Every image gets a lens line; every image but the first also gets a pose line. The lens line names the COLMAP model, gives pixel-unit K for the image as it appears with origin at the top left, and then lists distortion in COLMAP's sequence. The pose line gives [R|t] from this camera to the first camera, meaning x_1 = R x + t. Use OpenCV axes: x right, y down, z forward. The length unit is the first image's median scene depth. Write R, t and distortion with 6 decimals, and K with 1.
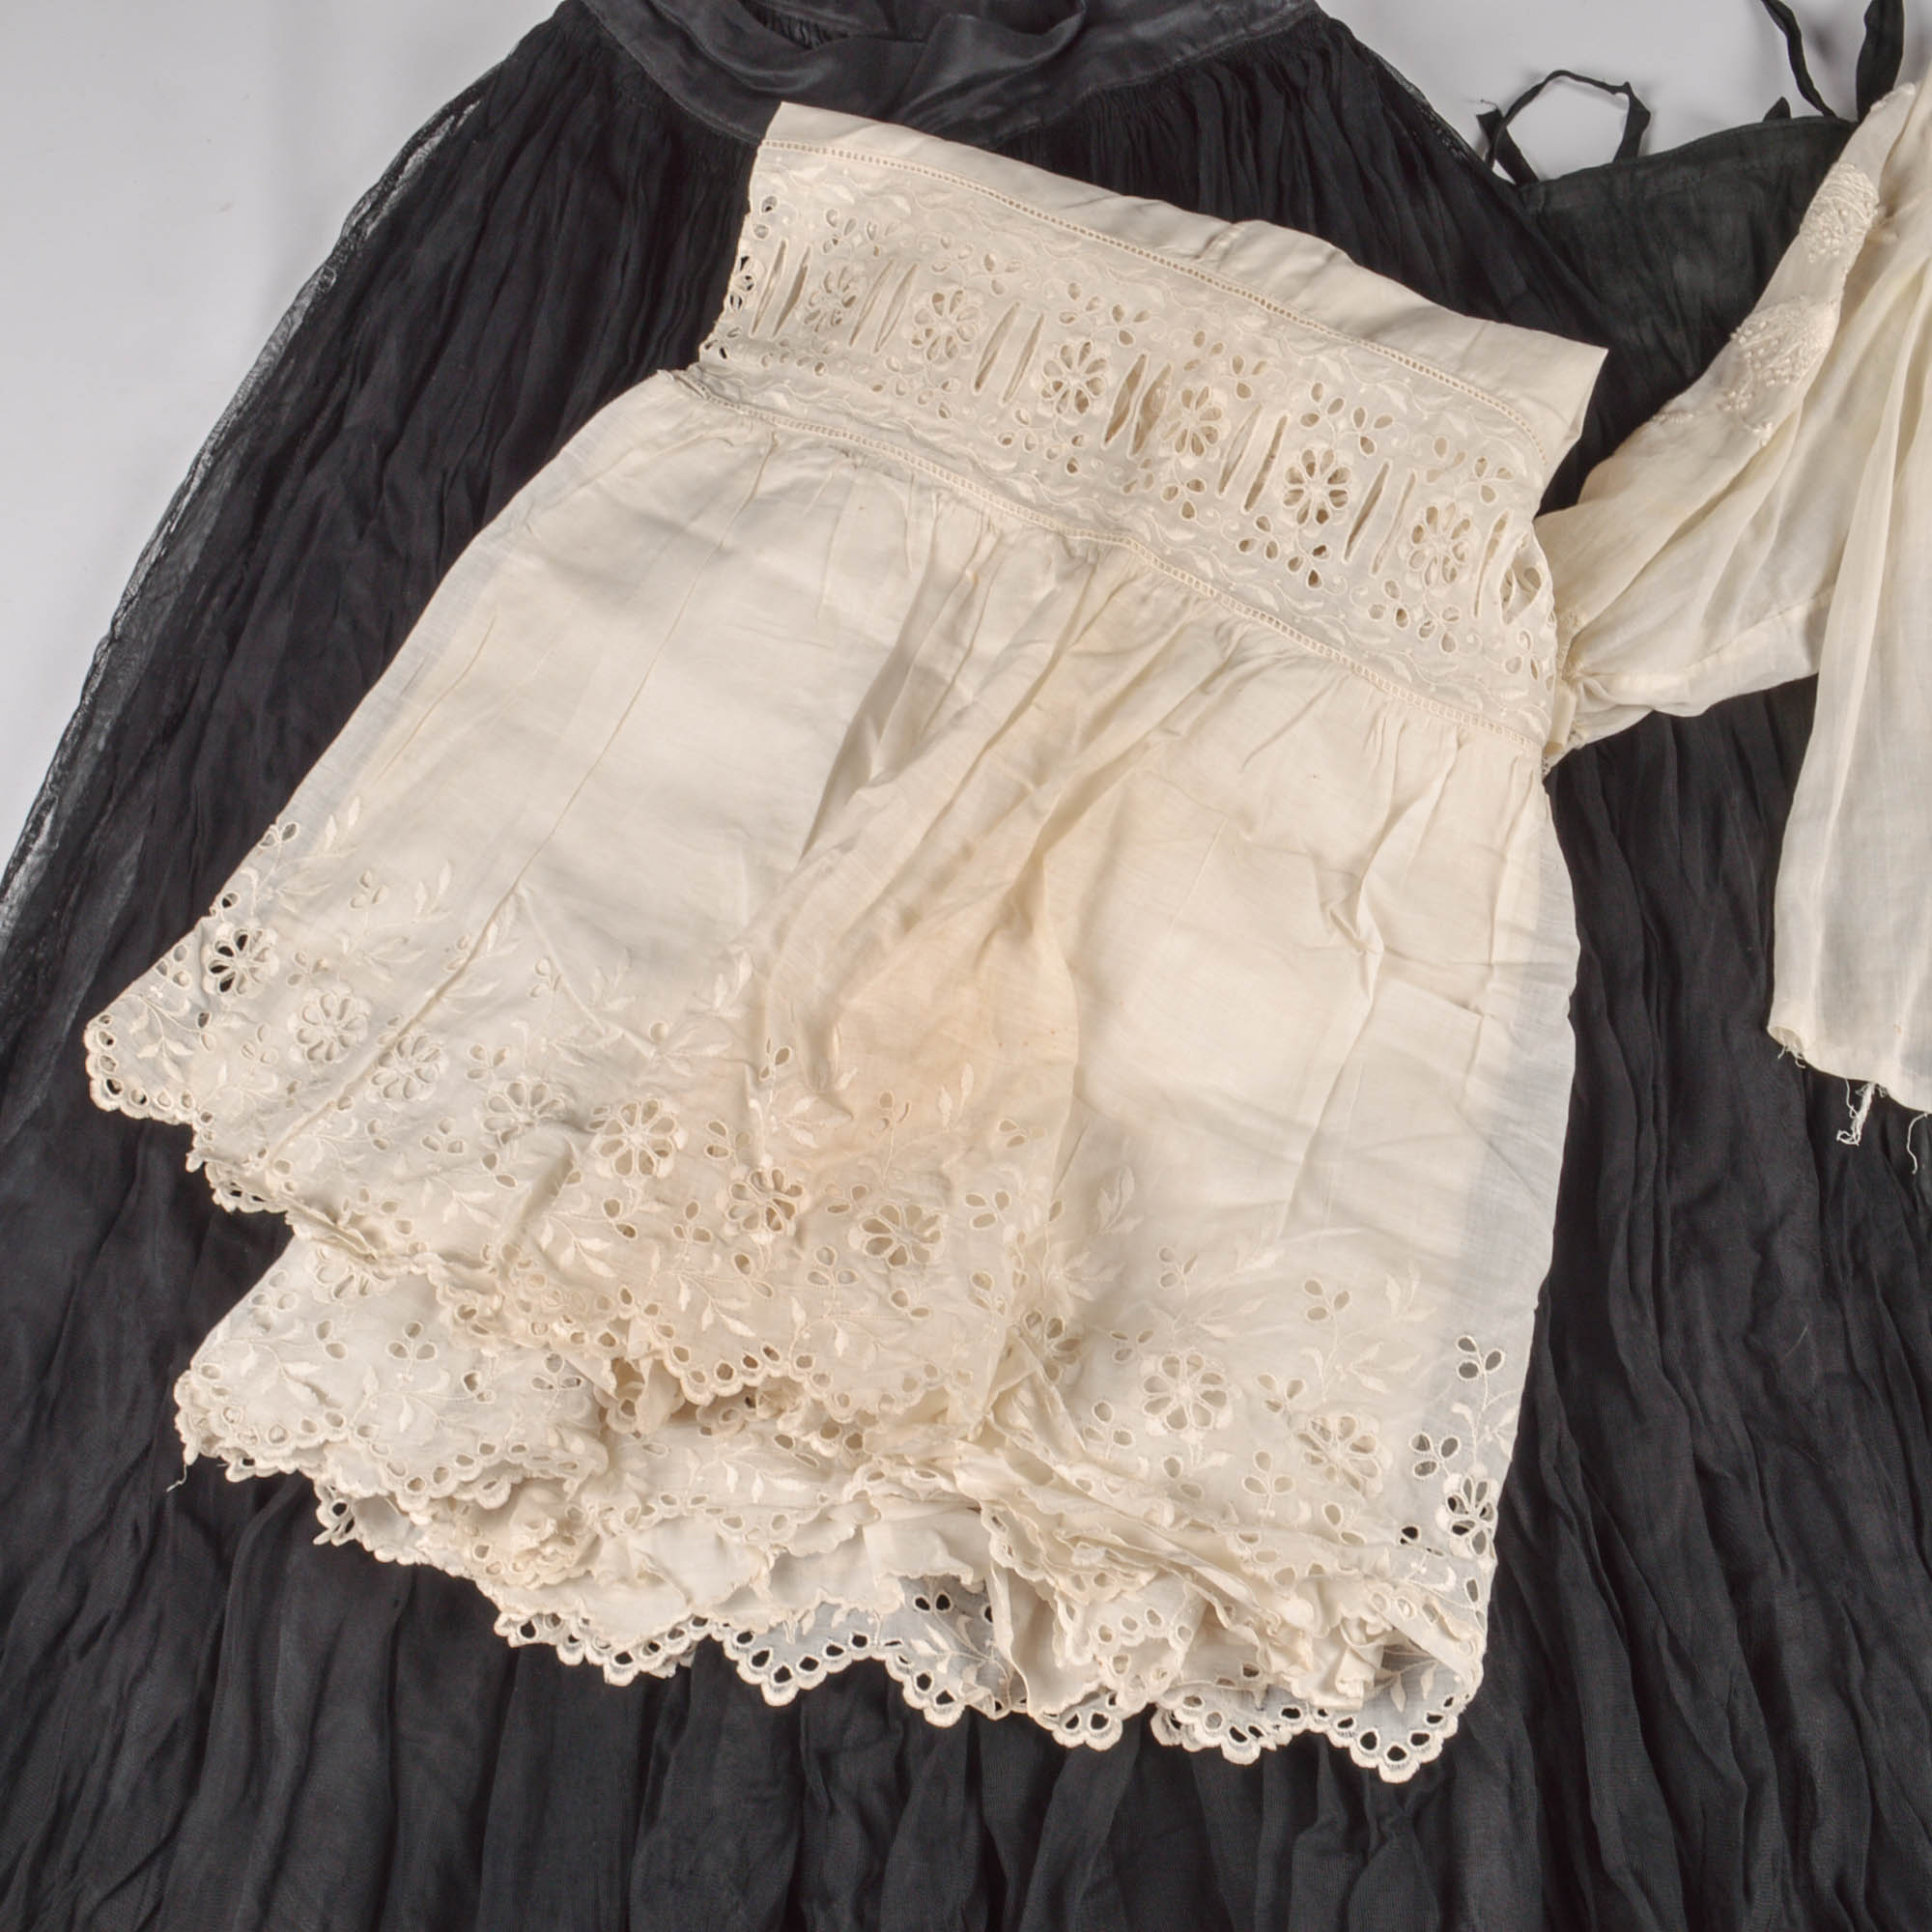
lens RADIAL K [[2972.8, 0, 1009.5], [0, 2972.8, 934.6], [0, 0, 1]] dist [-0.041725, -0.188866]
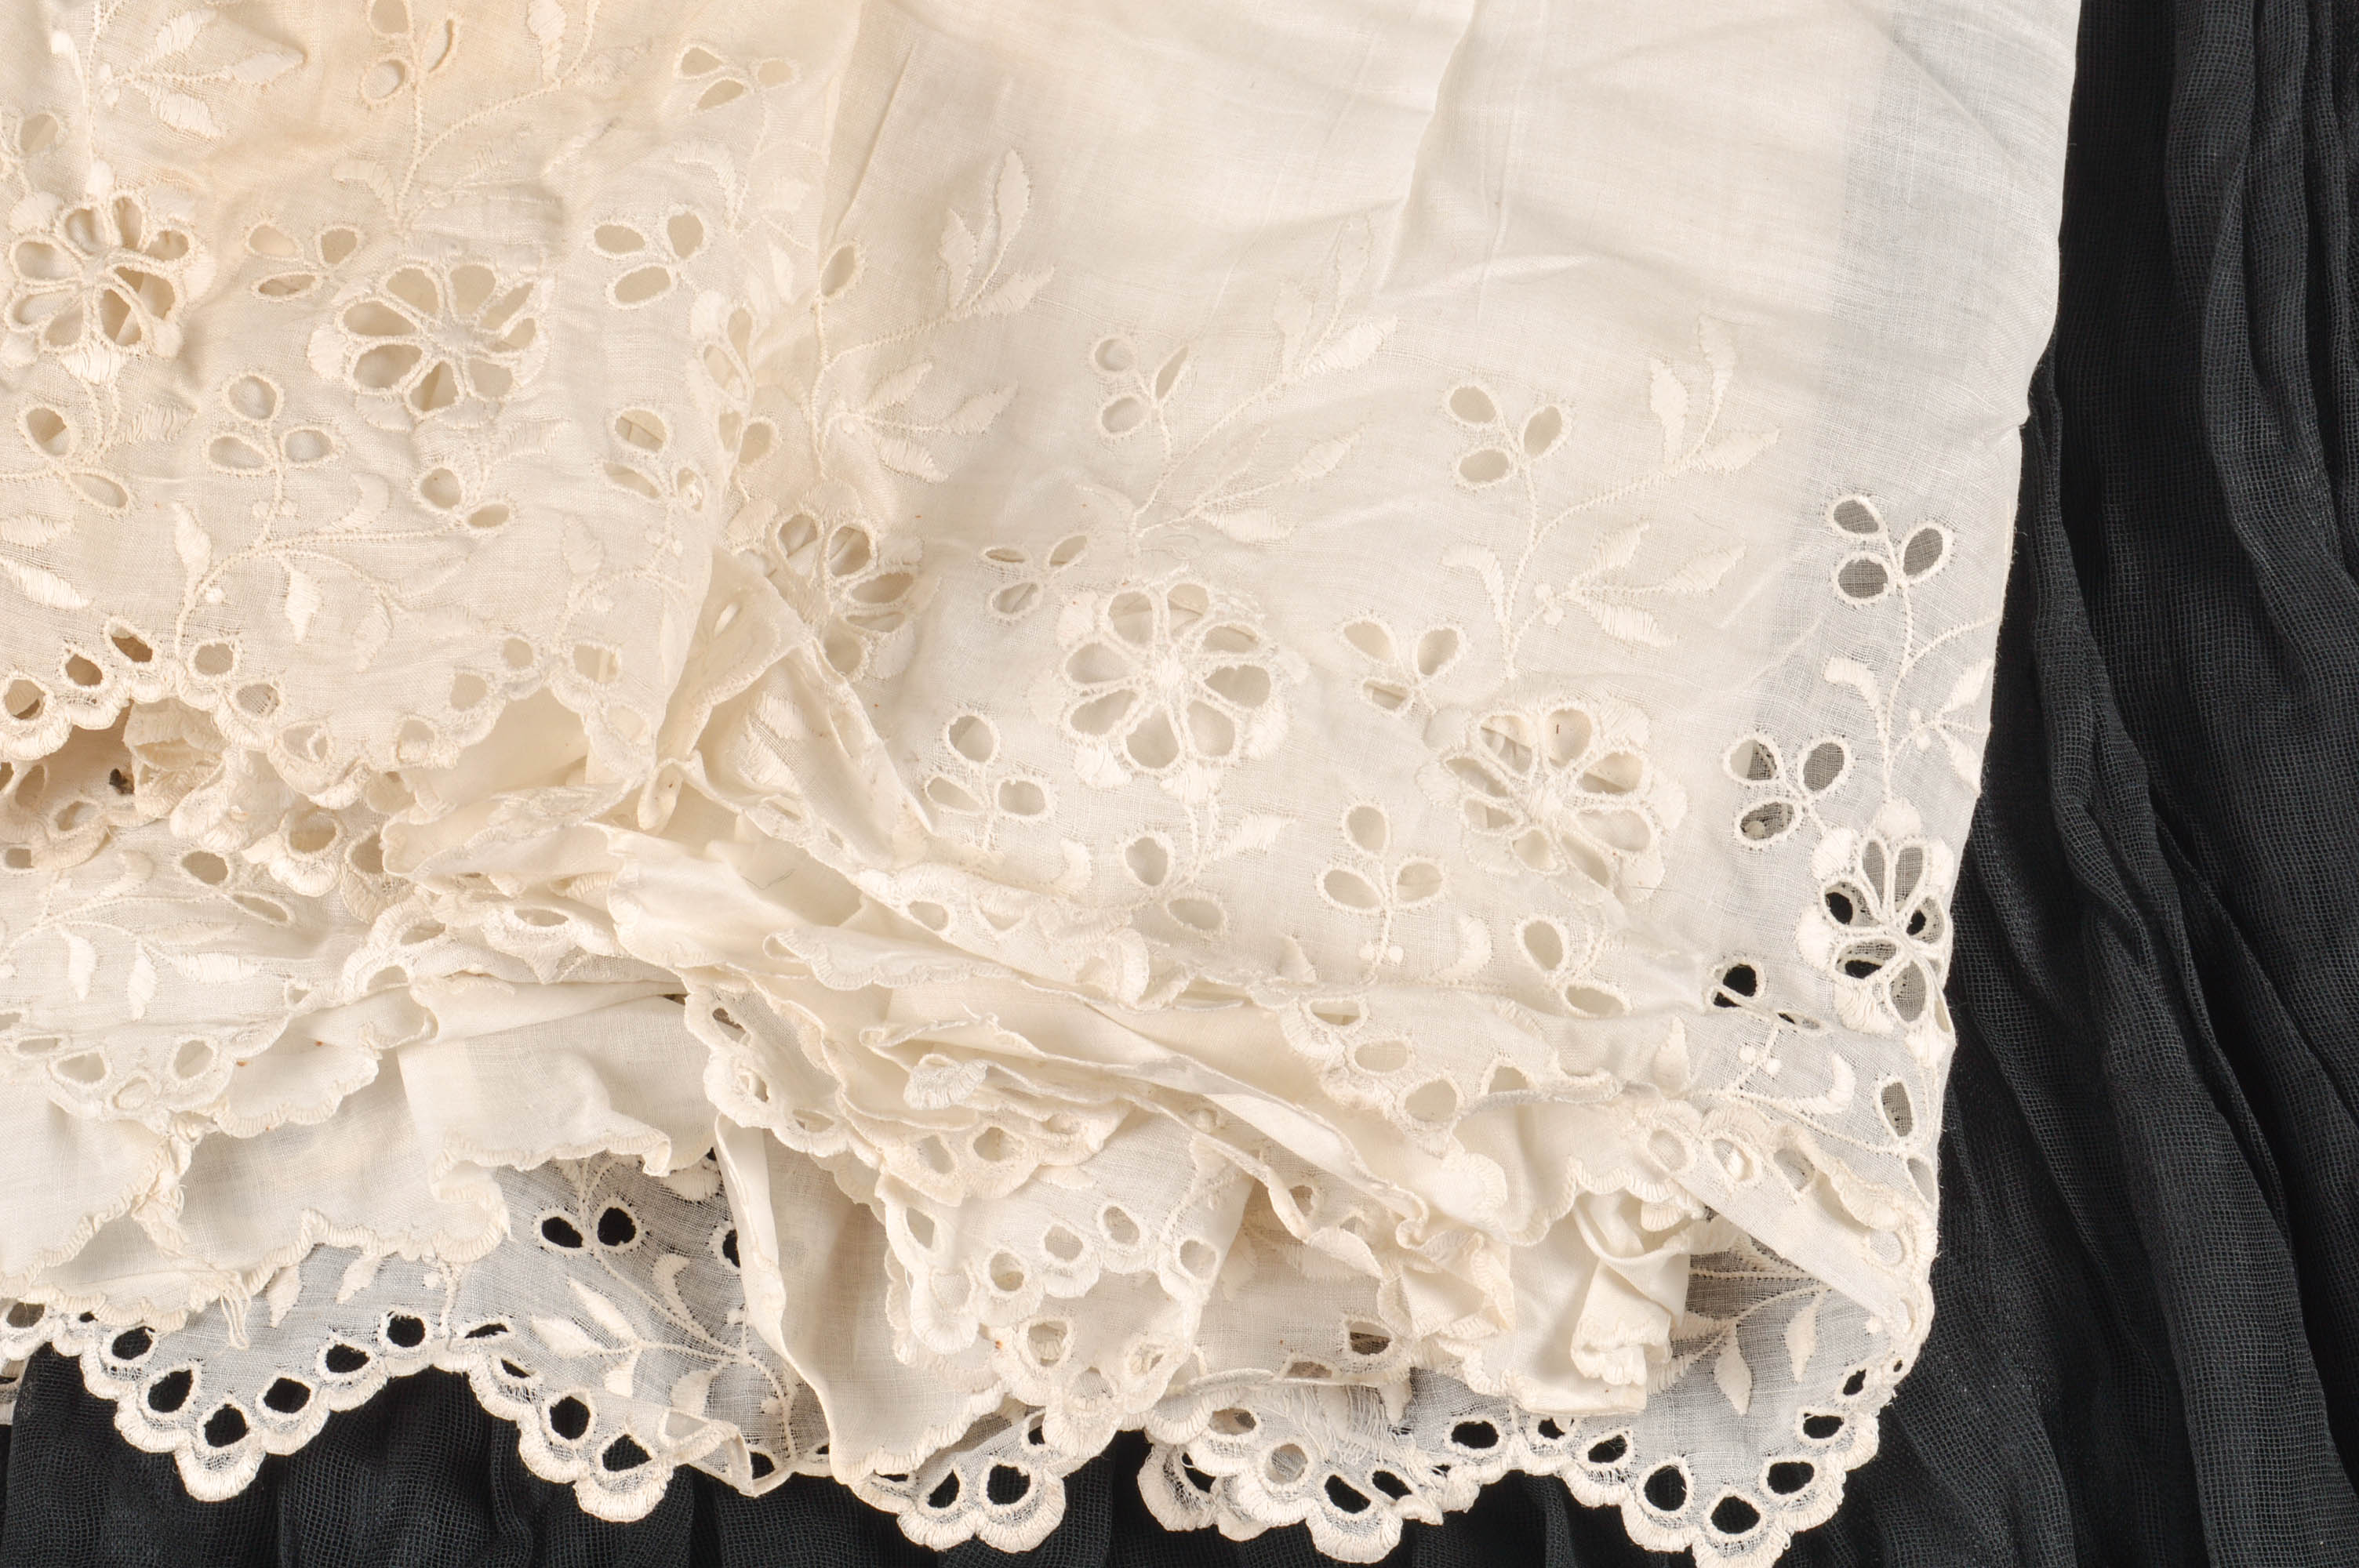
lens RADIAL K [[5640.9, 0, 1179.5], [0, 5640.9, 784.0], [0, 0, 1]] dist [0.036669, 0.042937]
pose [[0.997720, -0.066405, 0.012041, 0.050179], [0.064327, 0.989694, 0.127940, 0.069748], [-0.020413, -0.126874, 0.991709, 0.231593]]
